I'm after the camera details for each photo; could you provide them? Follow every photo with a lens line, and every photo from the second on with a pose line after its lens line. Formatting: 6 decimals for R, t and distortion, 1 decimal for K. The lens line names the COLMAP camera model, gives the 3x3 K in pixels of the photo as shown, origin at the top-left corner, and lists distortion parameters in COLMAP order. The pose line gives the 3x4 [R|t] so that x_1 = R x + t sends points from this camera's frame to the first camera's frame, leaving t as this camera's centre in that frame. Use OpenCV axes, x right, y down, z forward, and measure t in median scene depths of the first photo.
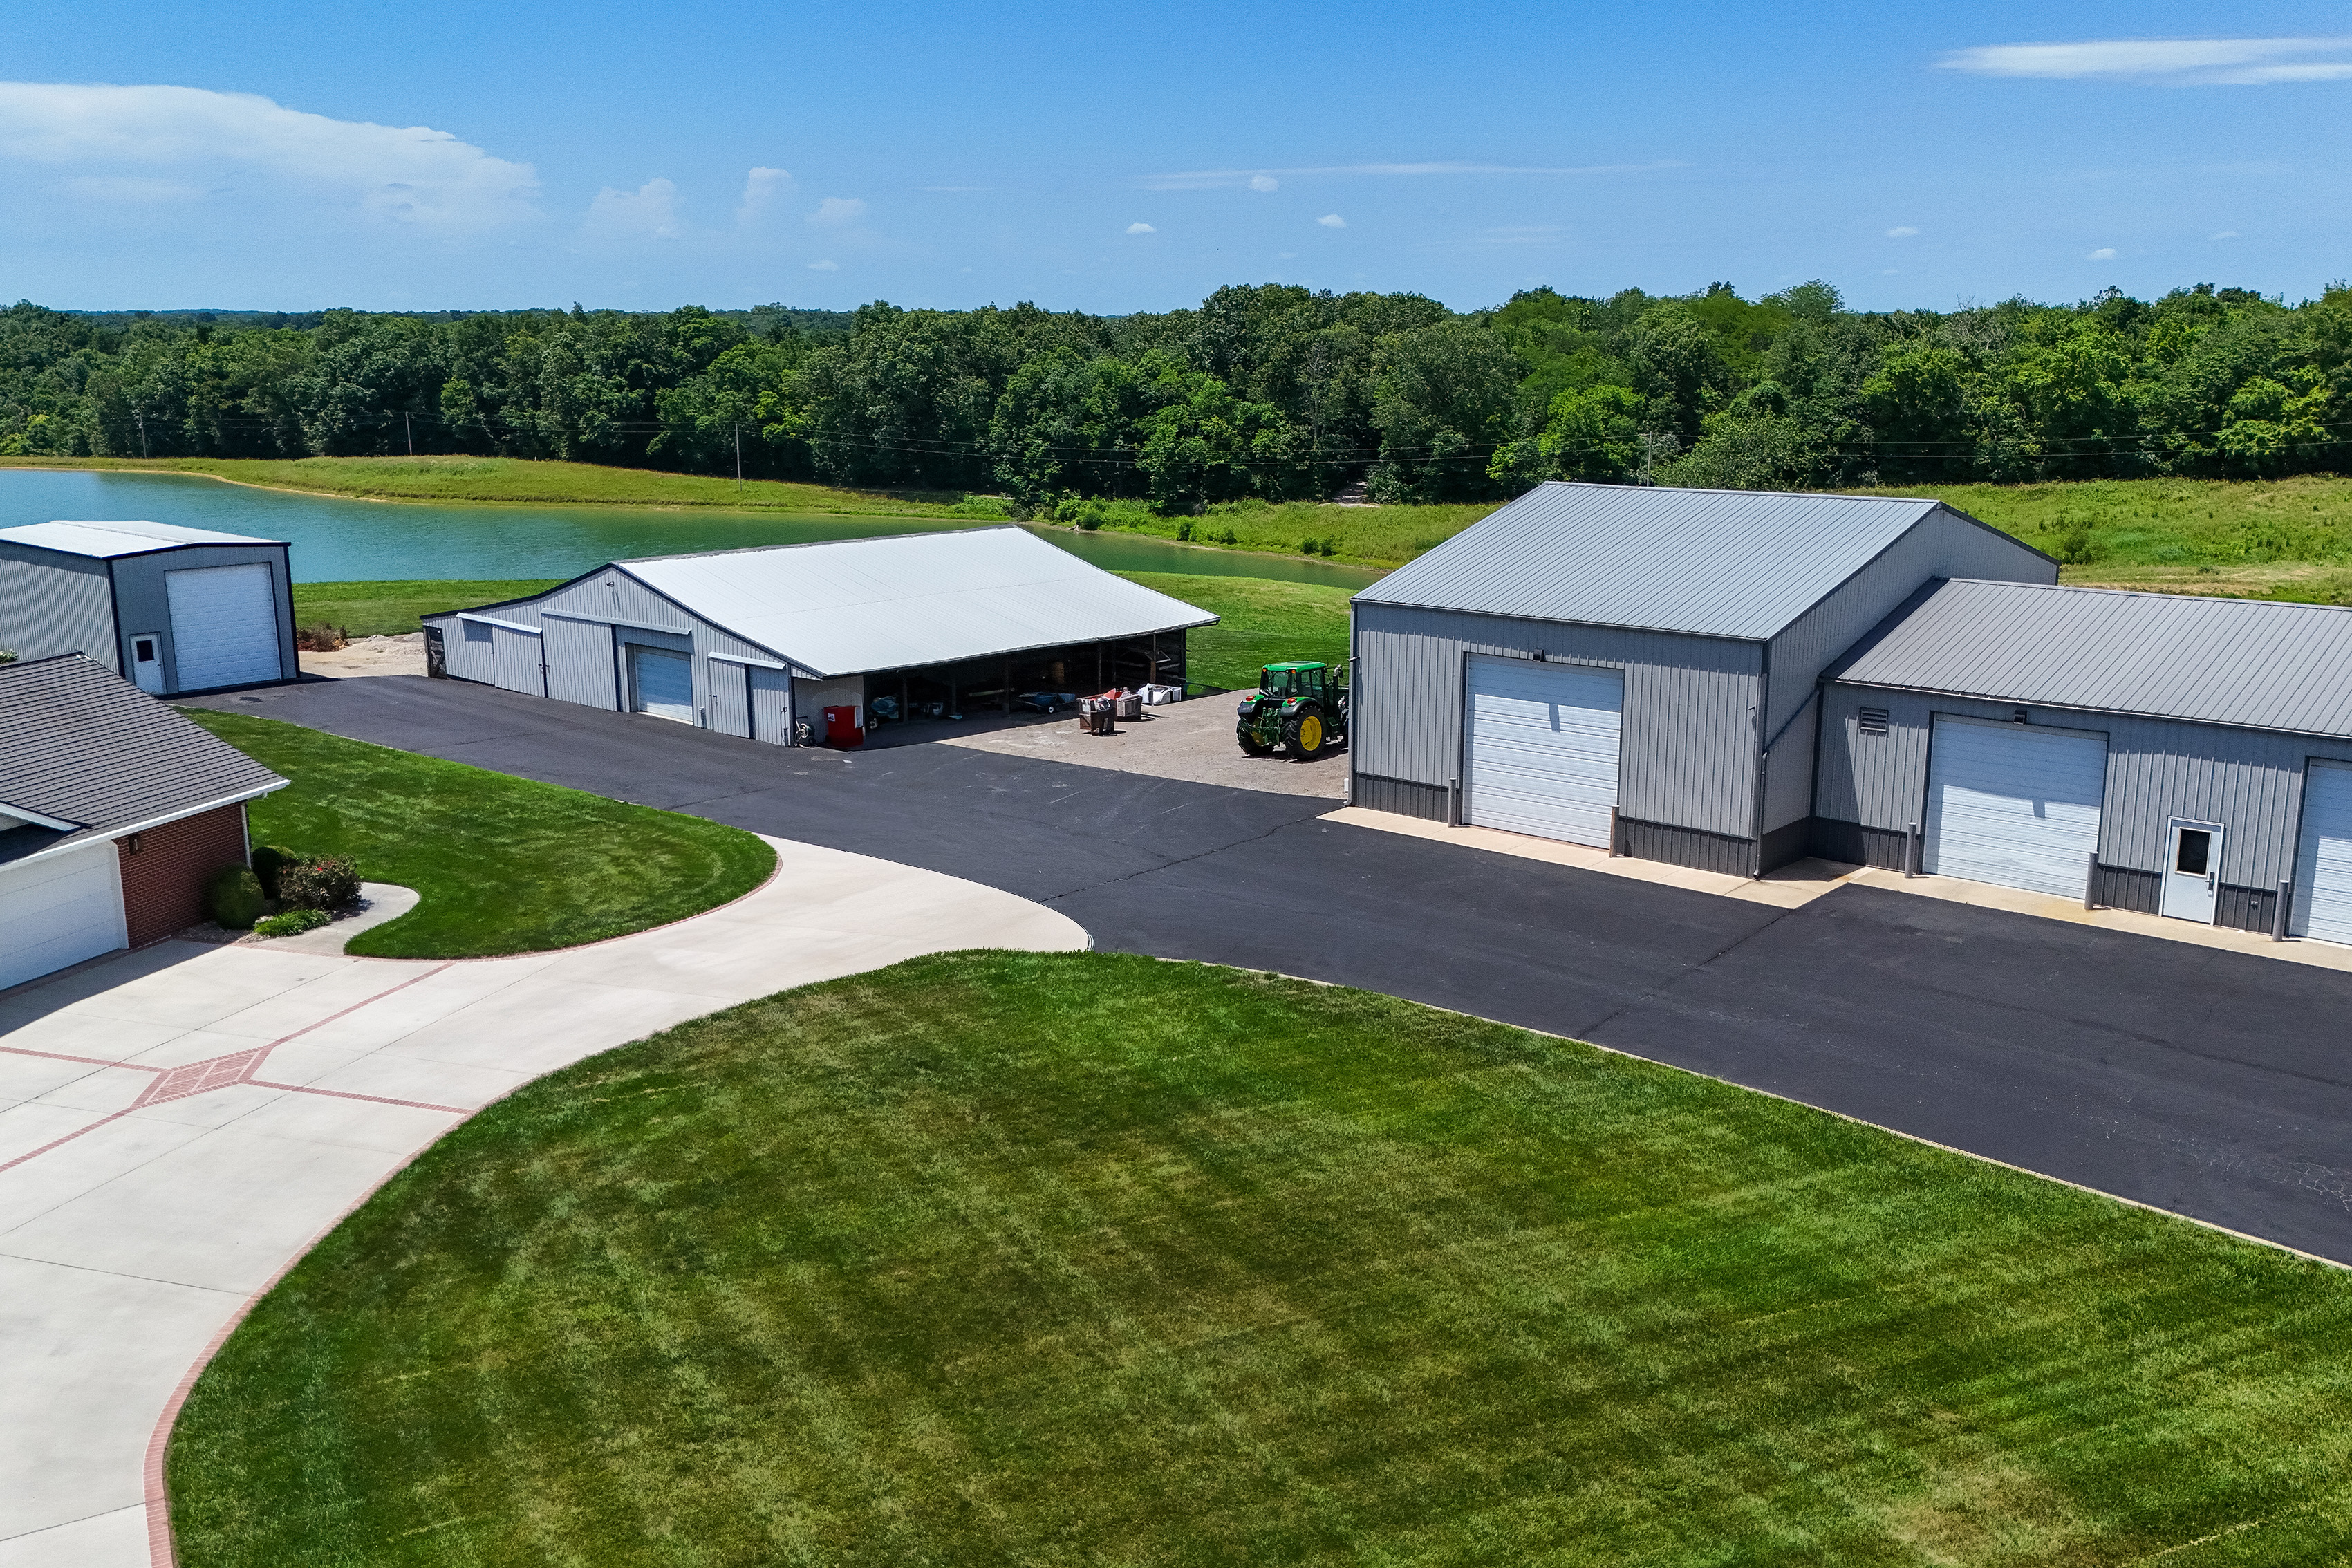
lens RADIAL K [[2094.8, 0, 1222.9], [0, 2094.8, 781.4], [0, 0, 1]] dist [0.047826, -0.017788]
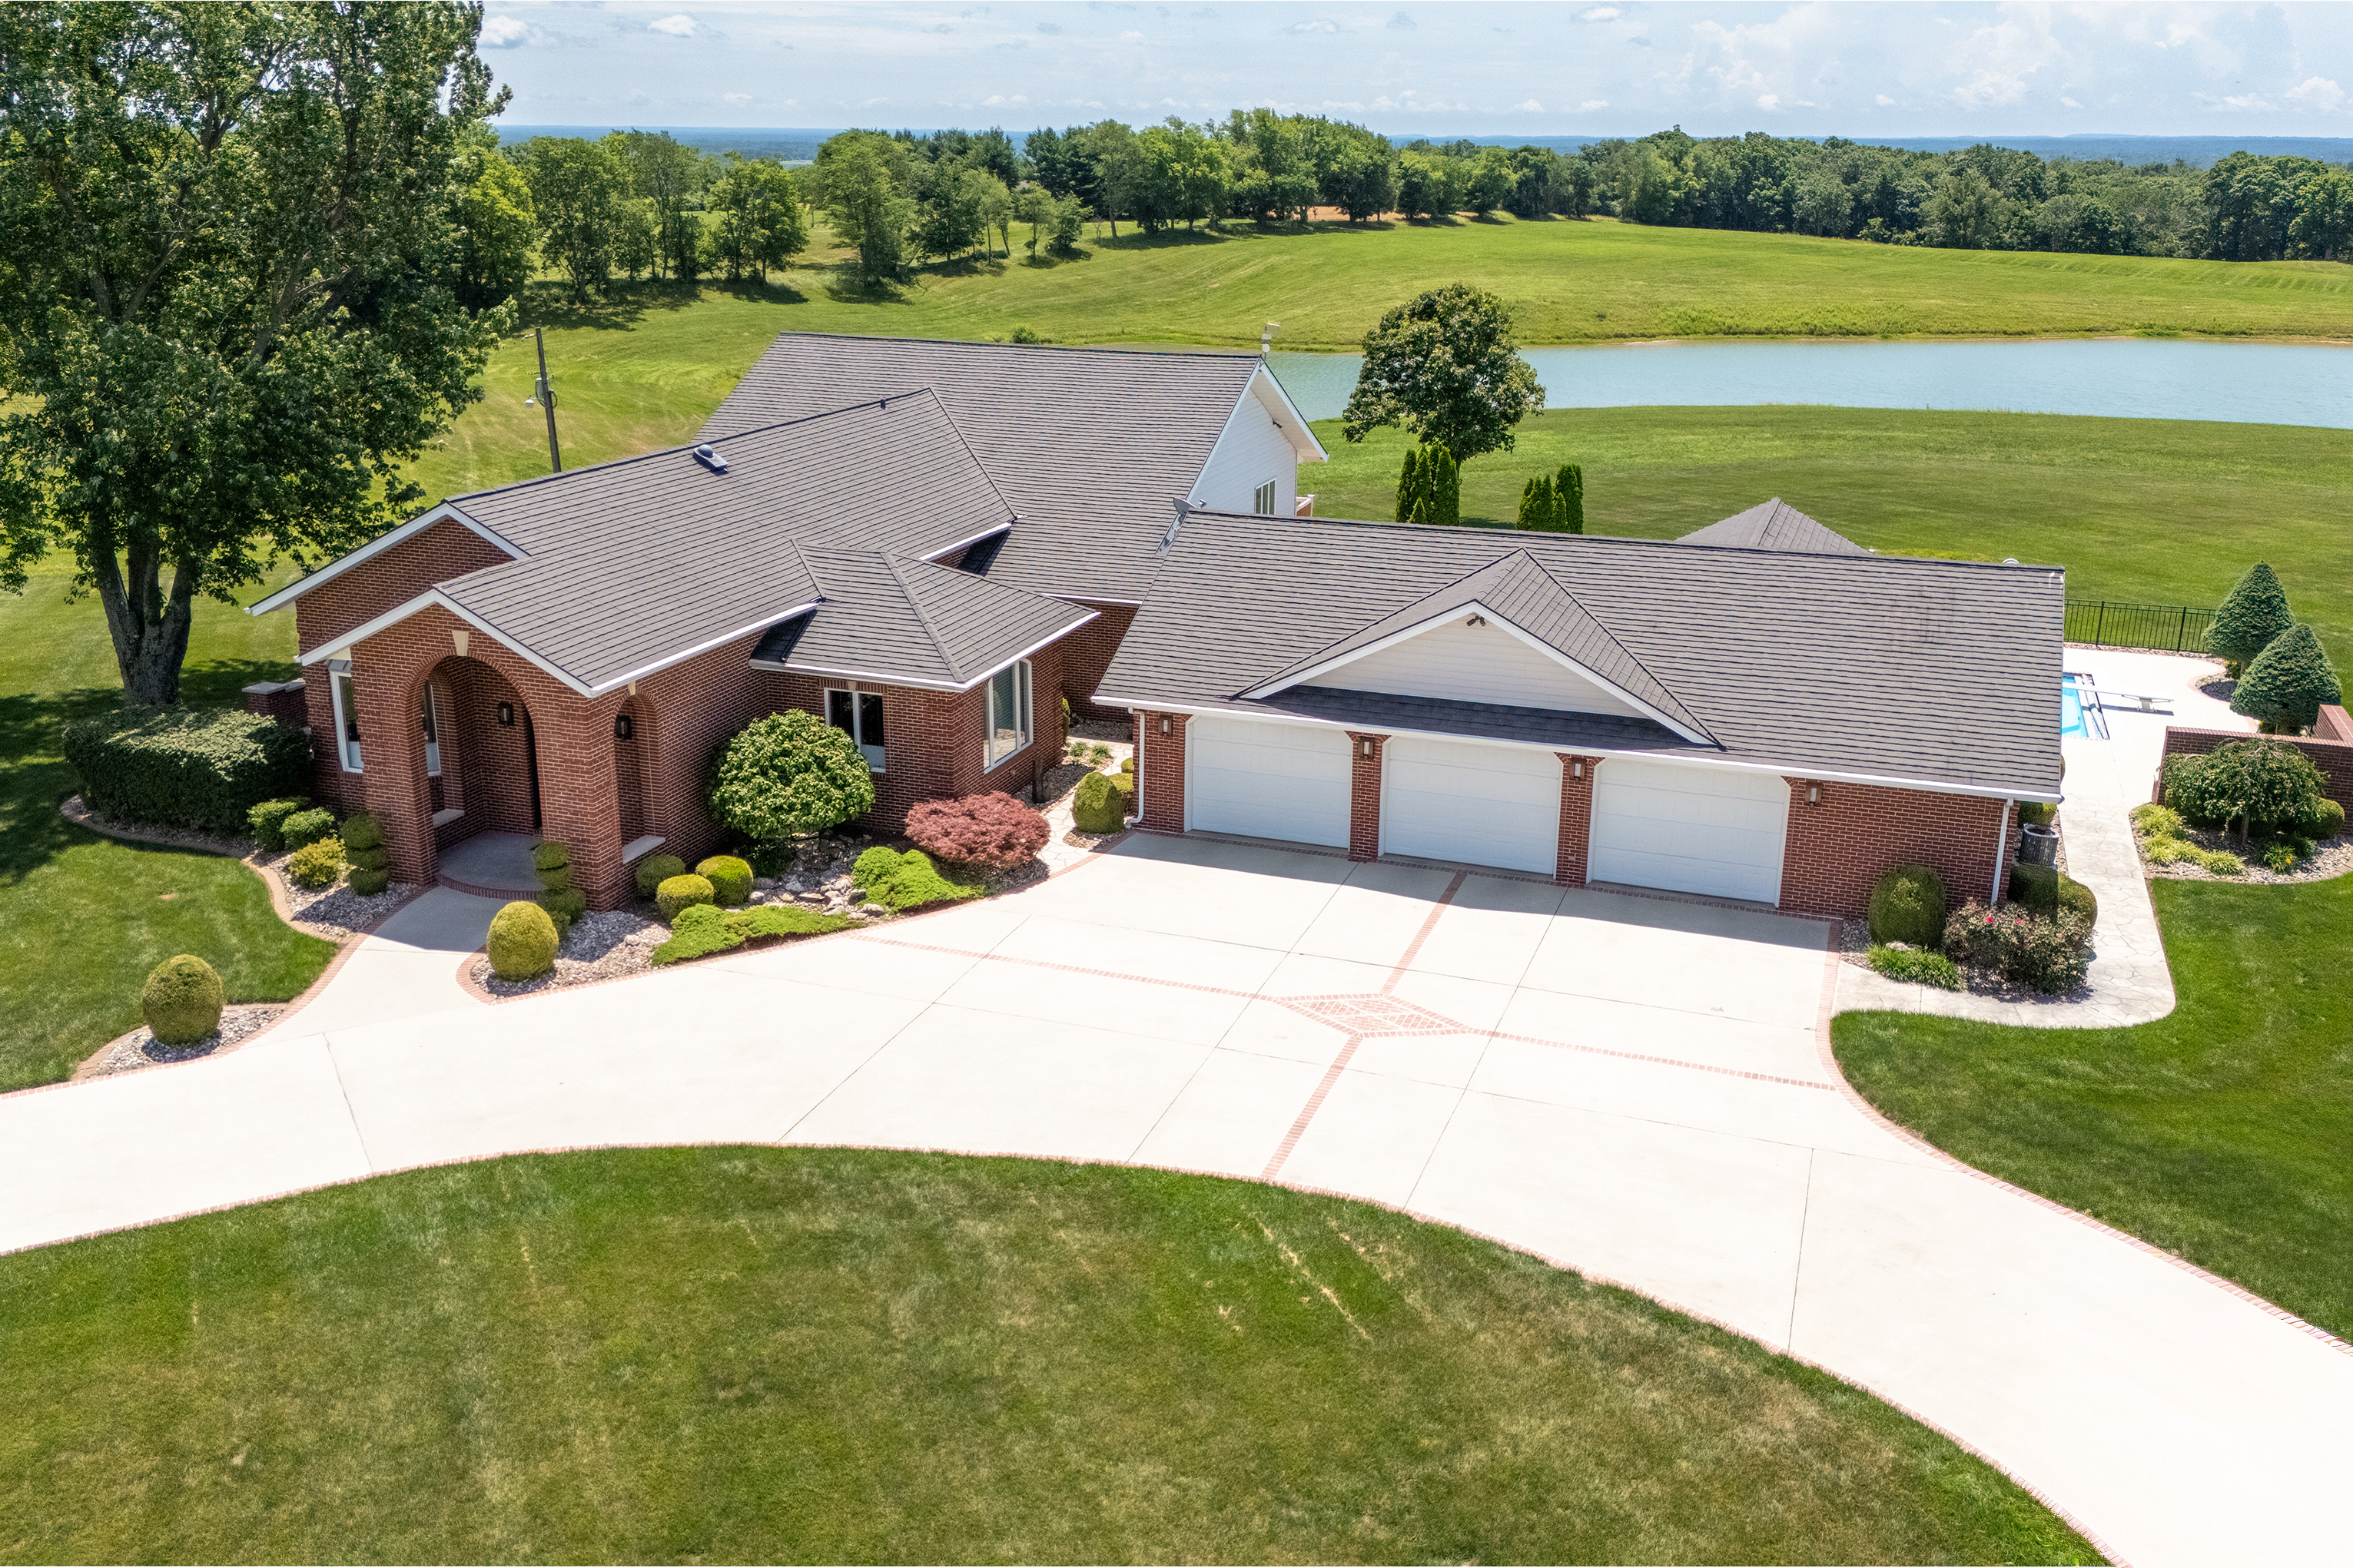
lens RADIAL K [[2095.4, 0, 1223.4], [0, 2095.4, 781.4], [0, 0, 1]] dist [0.047826, -0.017788]
pose [[-0.061139, 0.296834, -0.952970, 0.368105], [-0.225487, 0.925966, 0.302889, -0.228720], [0.972326, 0.233401, 0.010320, 1.037323]]
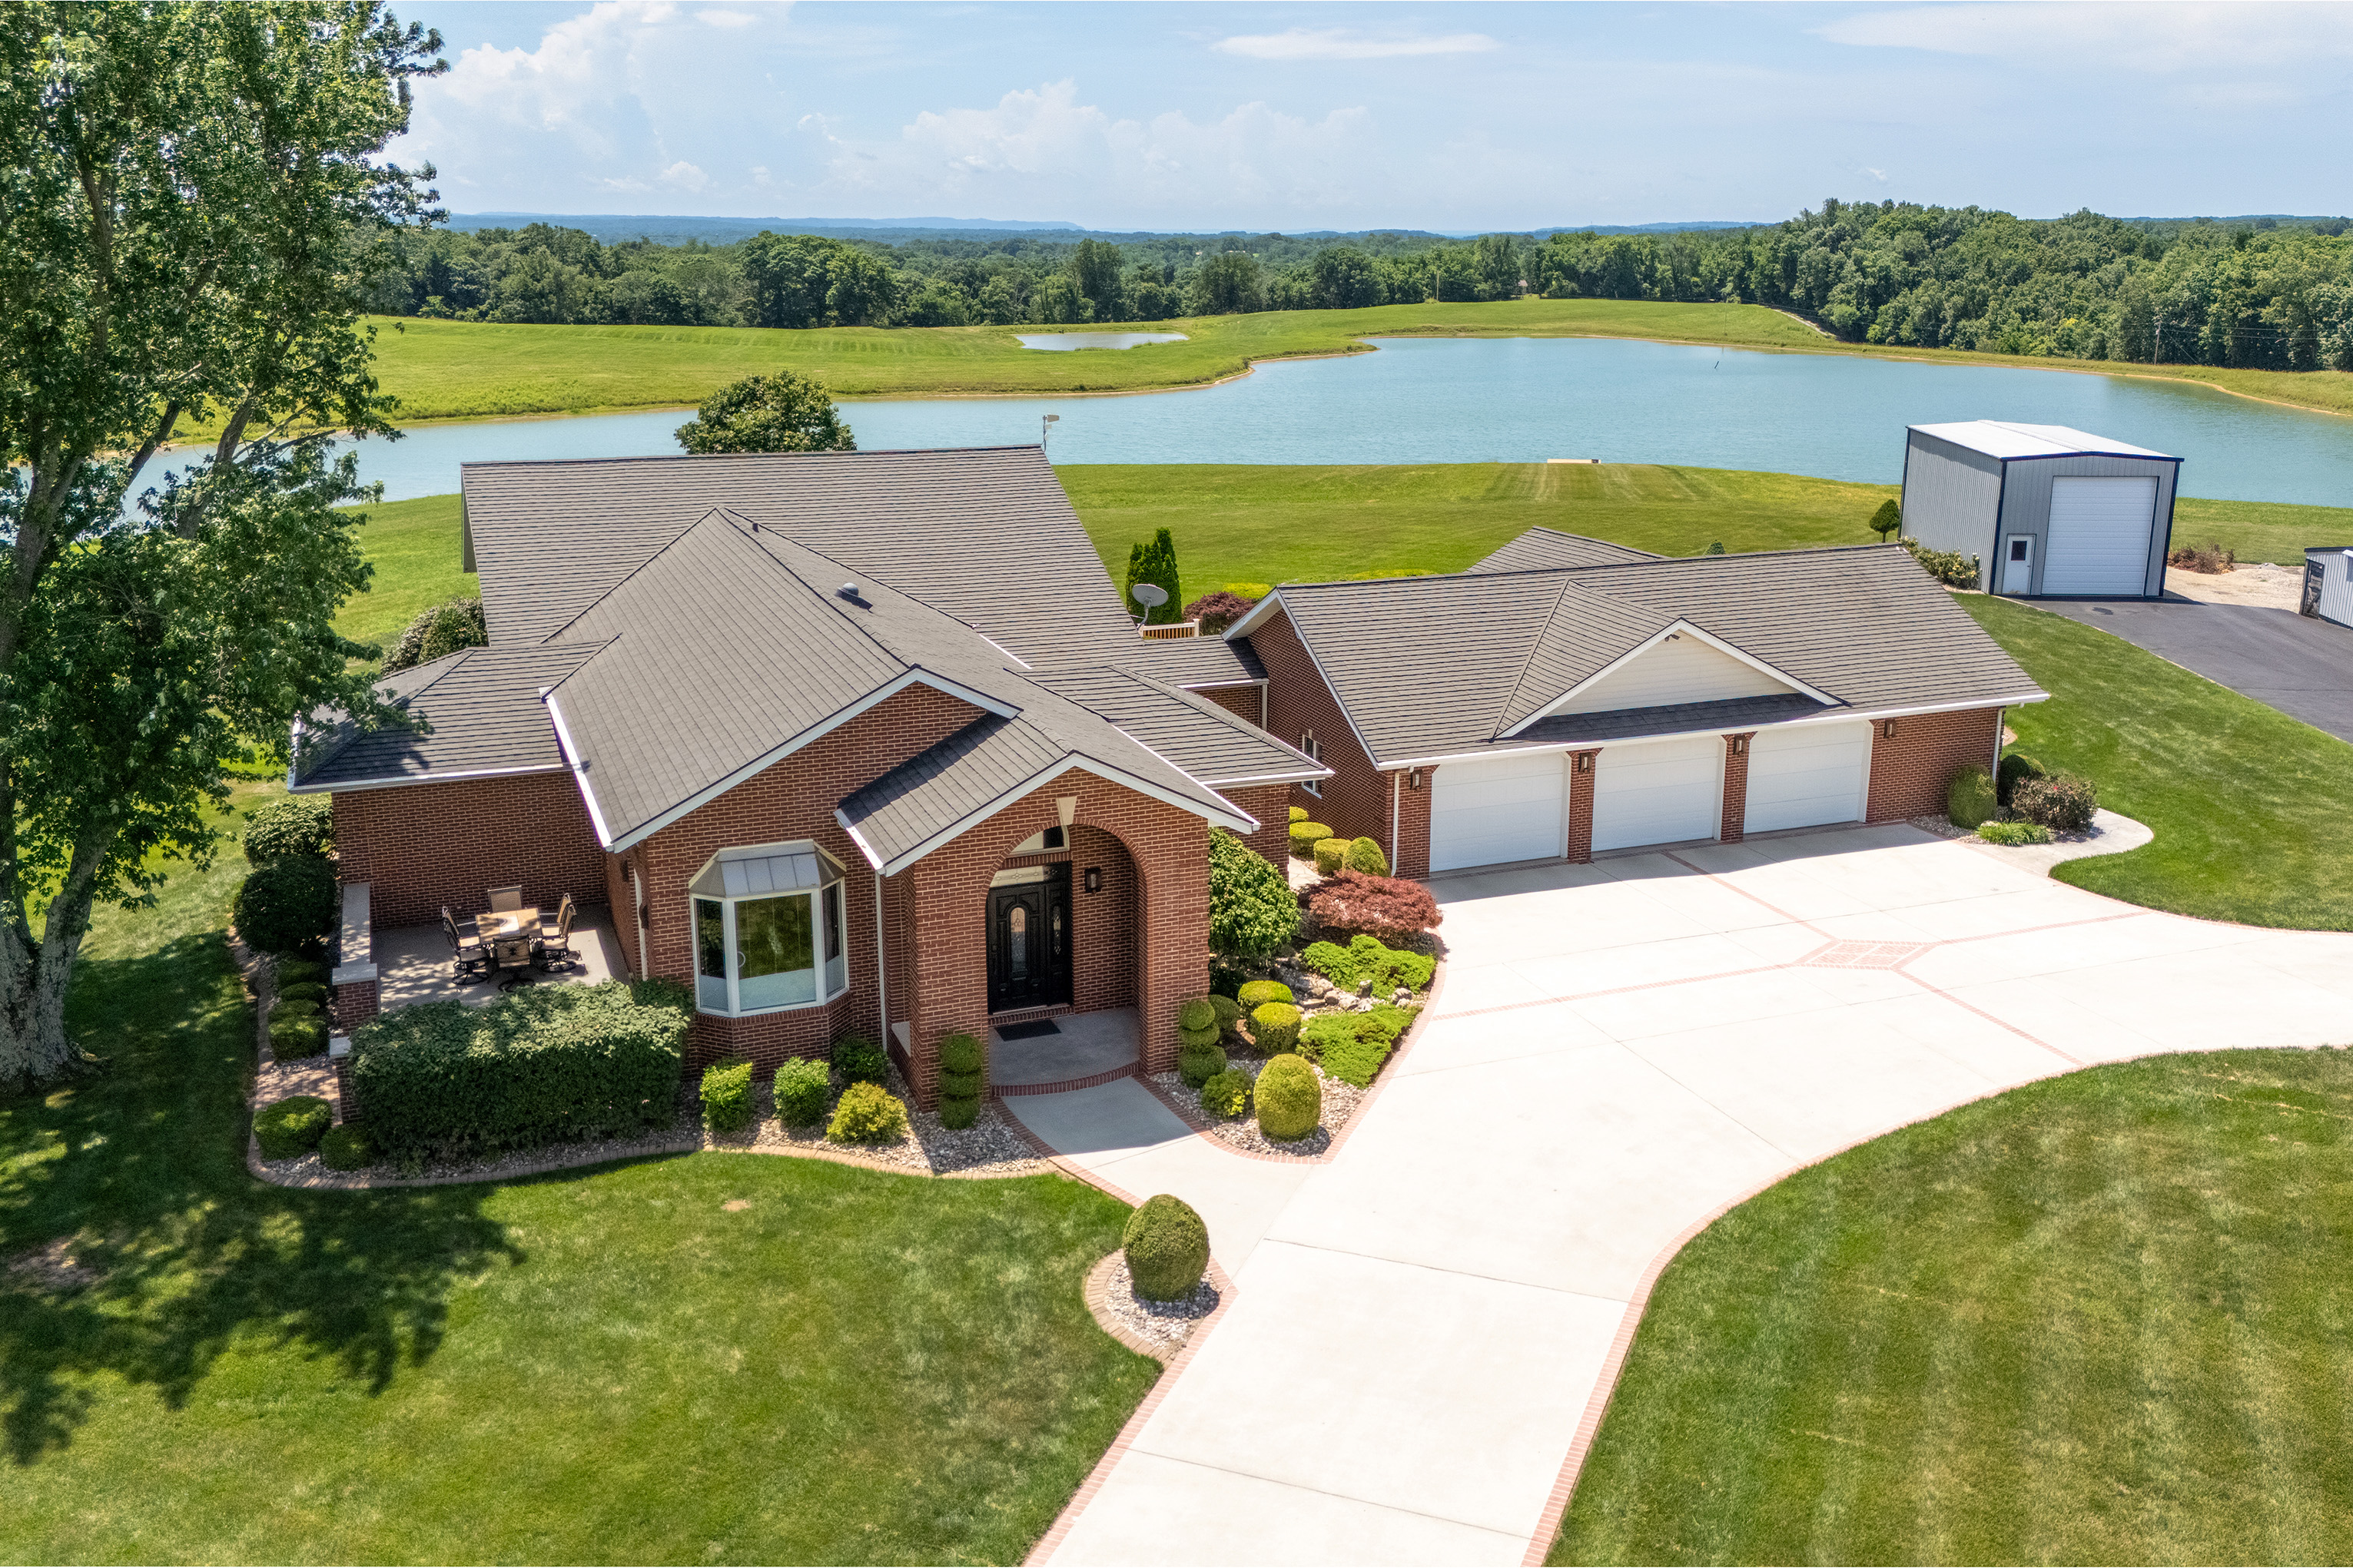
lens RADIAL K [[2095.4, 0, 1223.4], [0, 2095.4, 781.4], [0, 0, 1]] dist [0.047826, -0.017788]
pose [[0.630752, 0.206315, -0.748055, 0.098971], [-0.174874, 0.977002, 0.122006, -0.020323], [0.756023, 0.053860, 0.652325, 0.075713]]
